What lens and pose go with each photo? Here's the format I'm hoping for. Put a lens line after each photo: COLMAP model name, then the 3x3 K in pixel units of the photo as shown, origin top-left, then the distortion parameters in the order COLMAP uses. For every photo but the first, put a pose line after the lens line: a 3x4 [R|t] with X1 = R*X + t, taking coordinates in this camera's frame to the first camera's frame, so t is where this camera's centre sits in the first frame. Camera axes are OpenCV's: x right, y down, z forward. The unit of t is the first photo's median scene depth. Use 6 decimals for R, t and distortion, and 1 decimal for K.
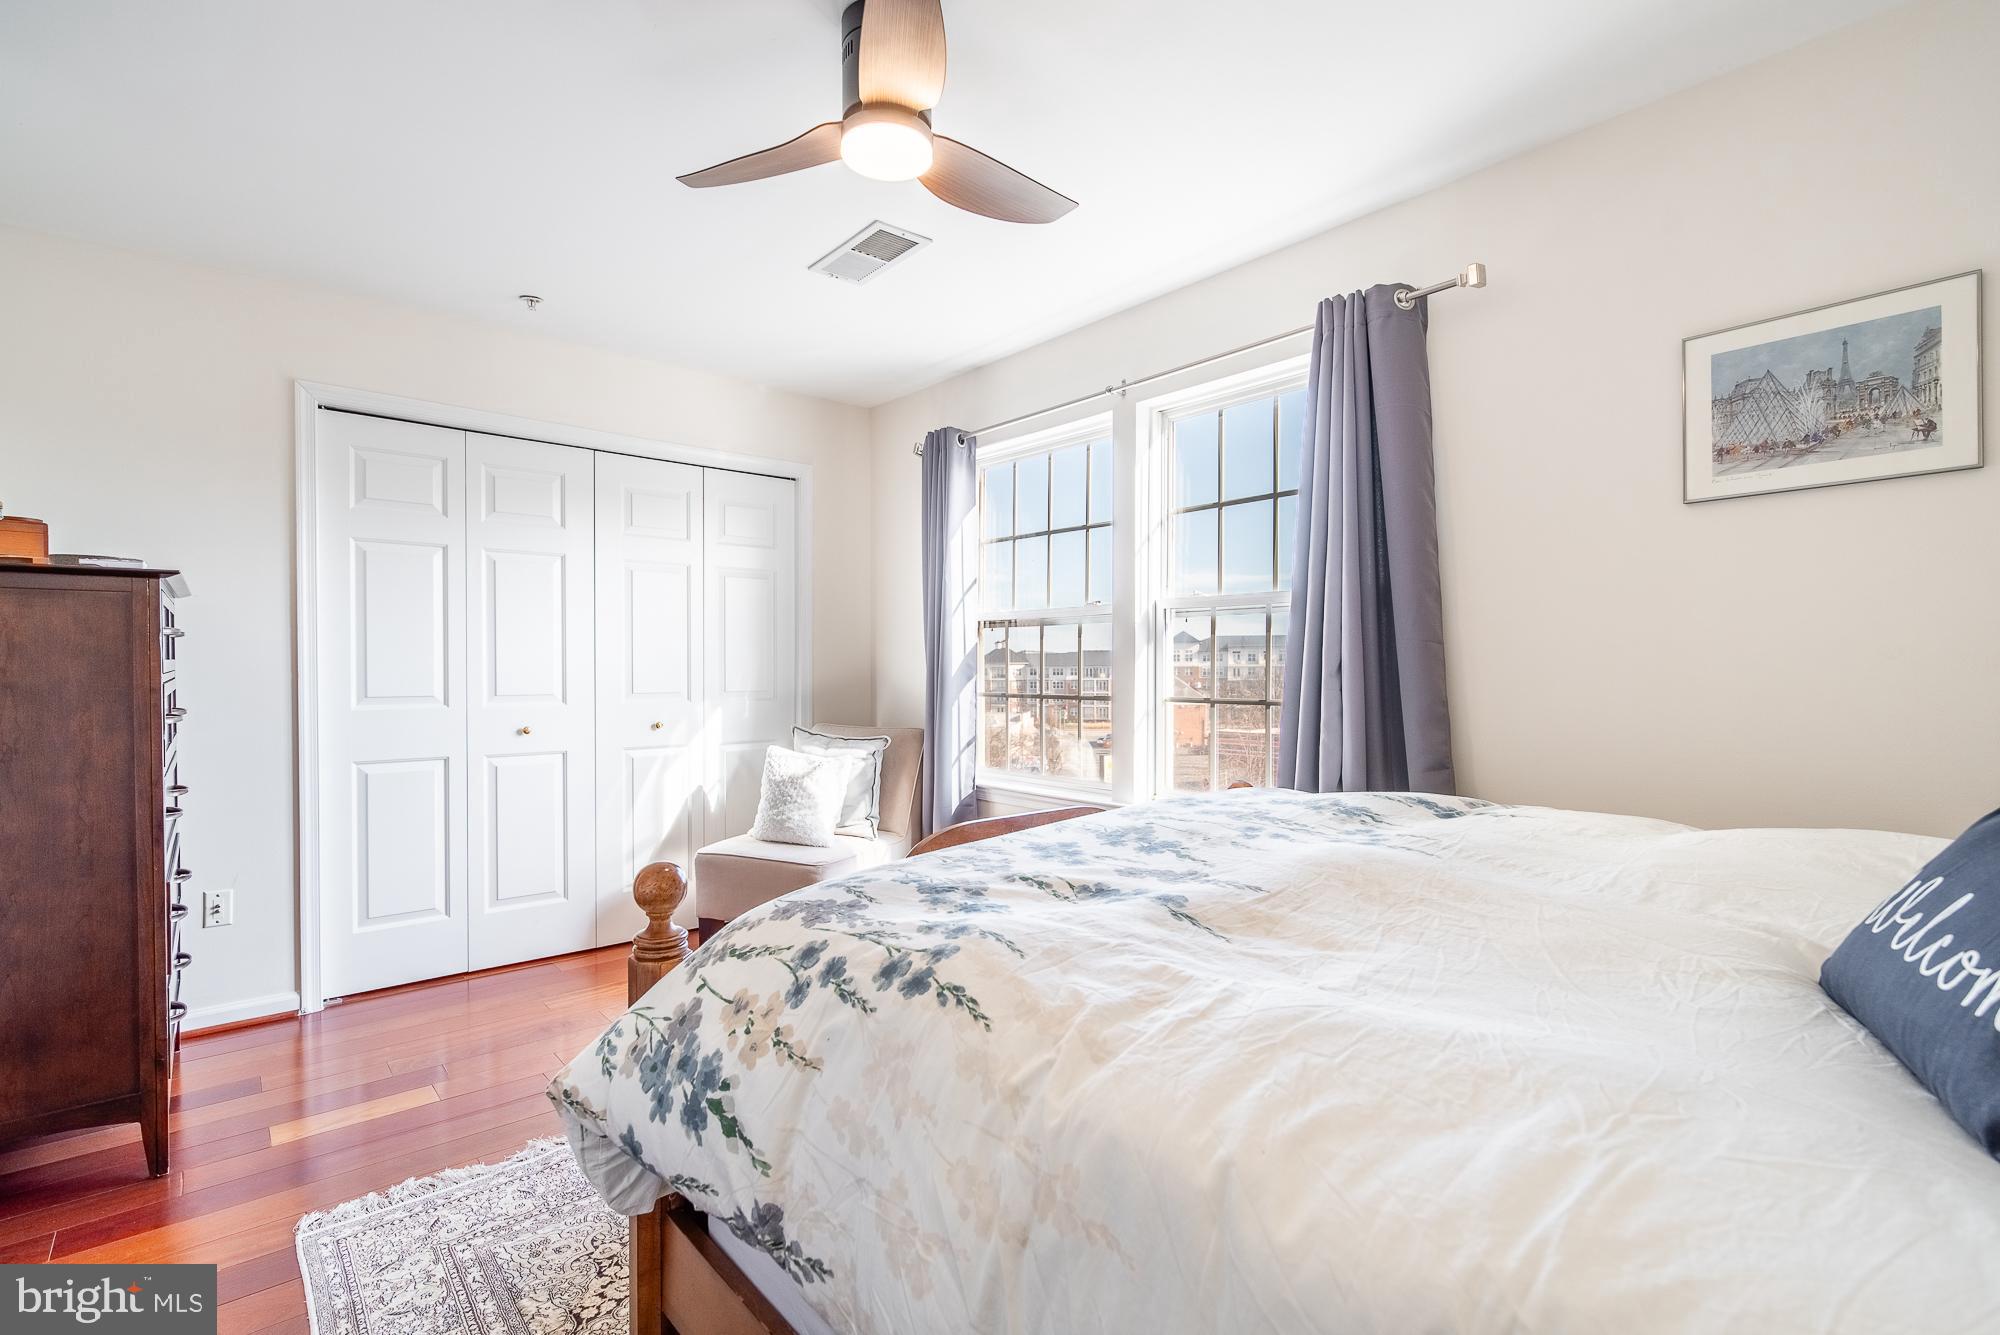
lens RADIAL K [[928.3, 0, 1002.5], [0, 928.3, 671.9], [0, 0, 1]] dist [-0.002743, -0.000475]
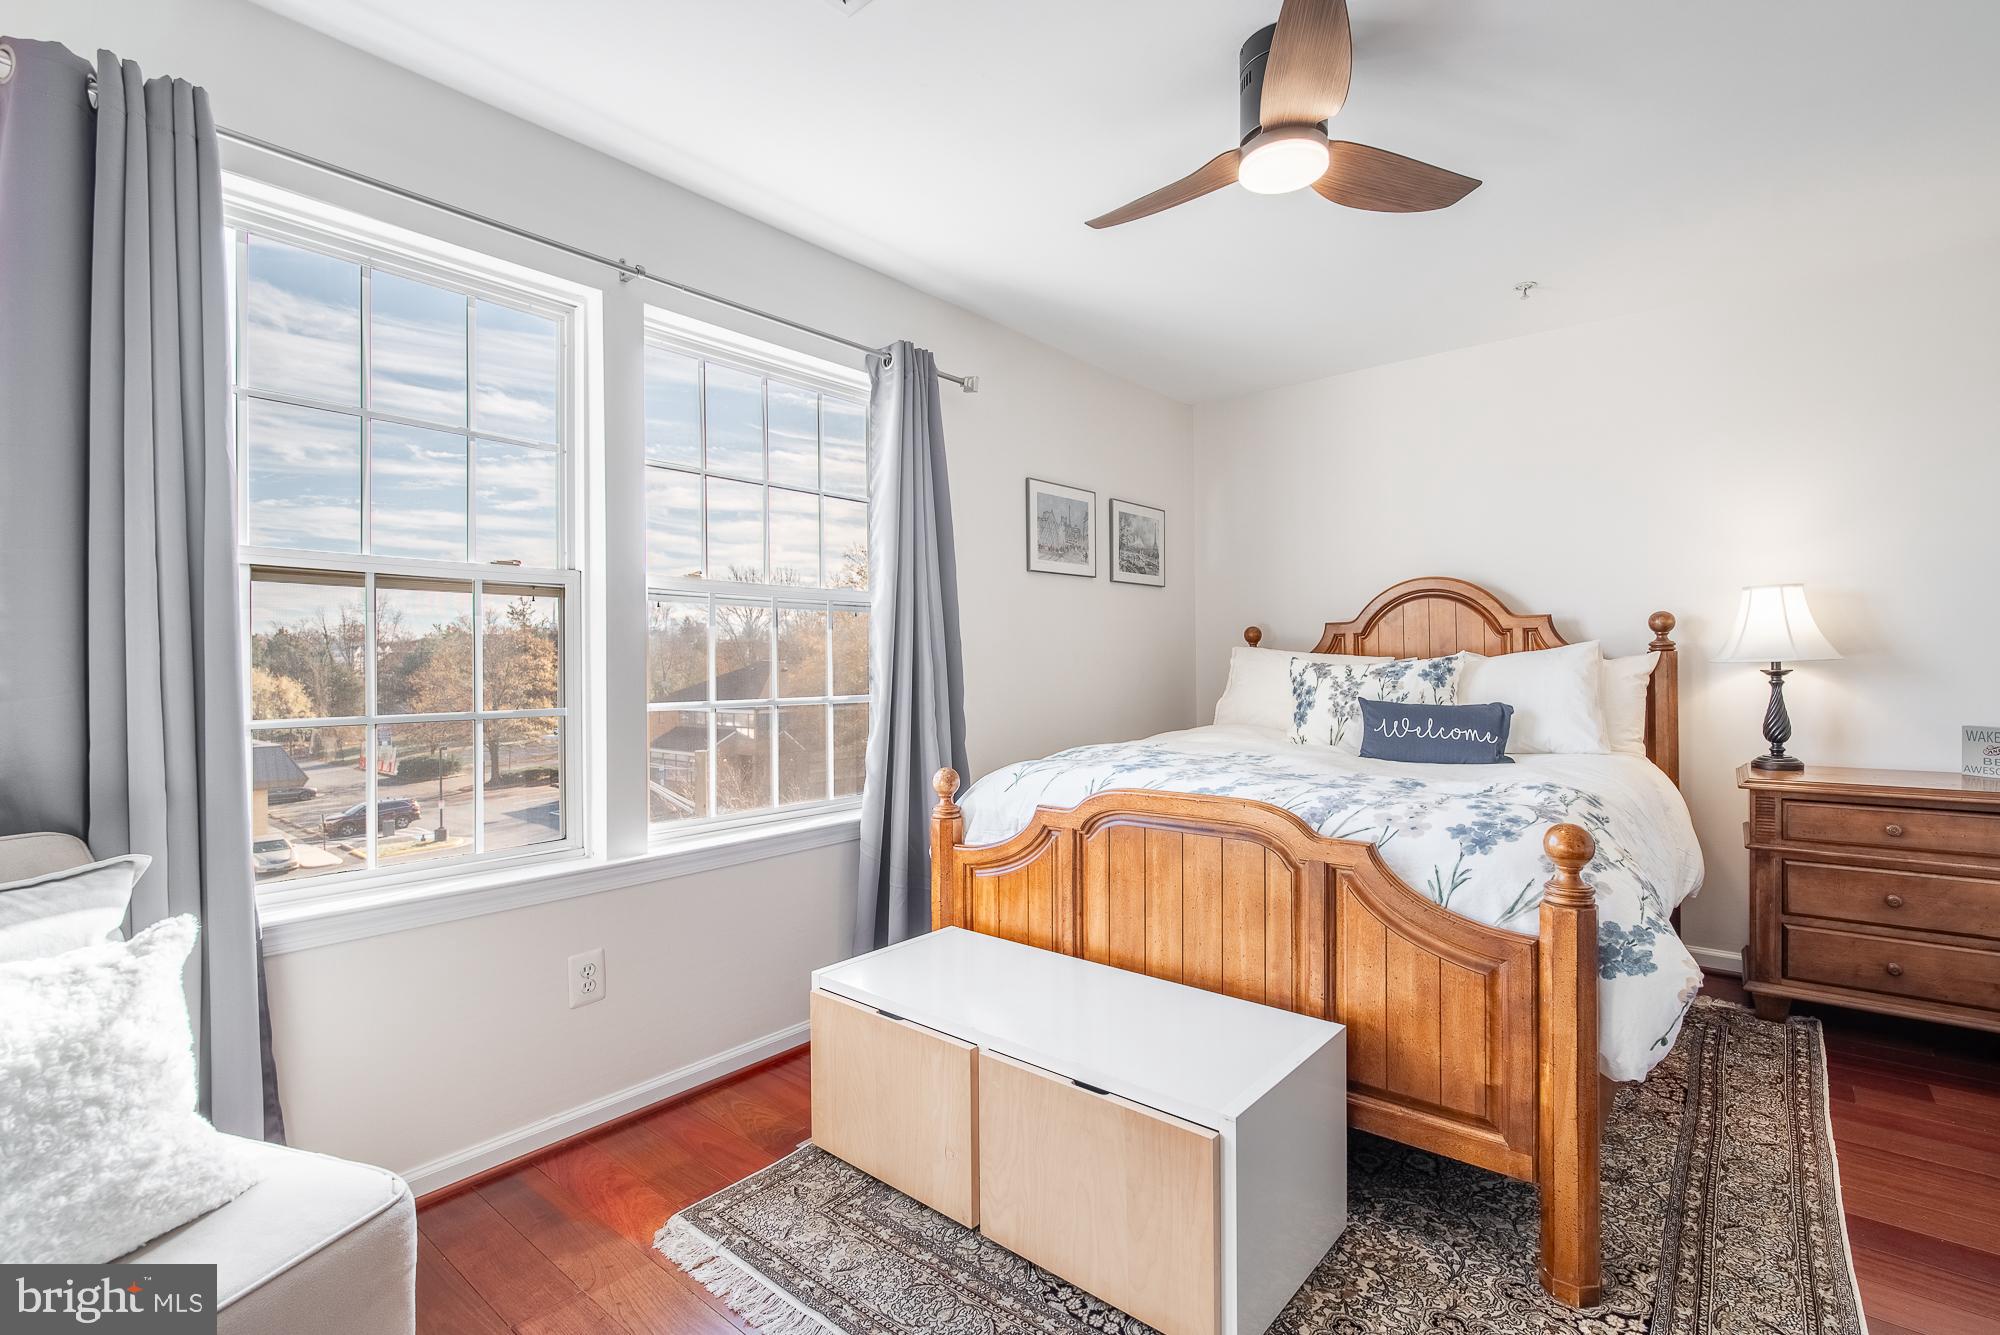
lens RADIAL K [[928.3, 0, 1002.5], [0, 928.3, 671.9], [0, 0, 1]] dist [-0.002743, -0.000475]
pose [[-0.162292, -0.003649, 0.986736, -1.052585], [0.011426, 0.999919, 0.005577, -0.002361], [-0.986677, 0.012180, -0.162237, 1.426914]]
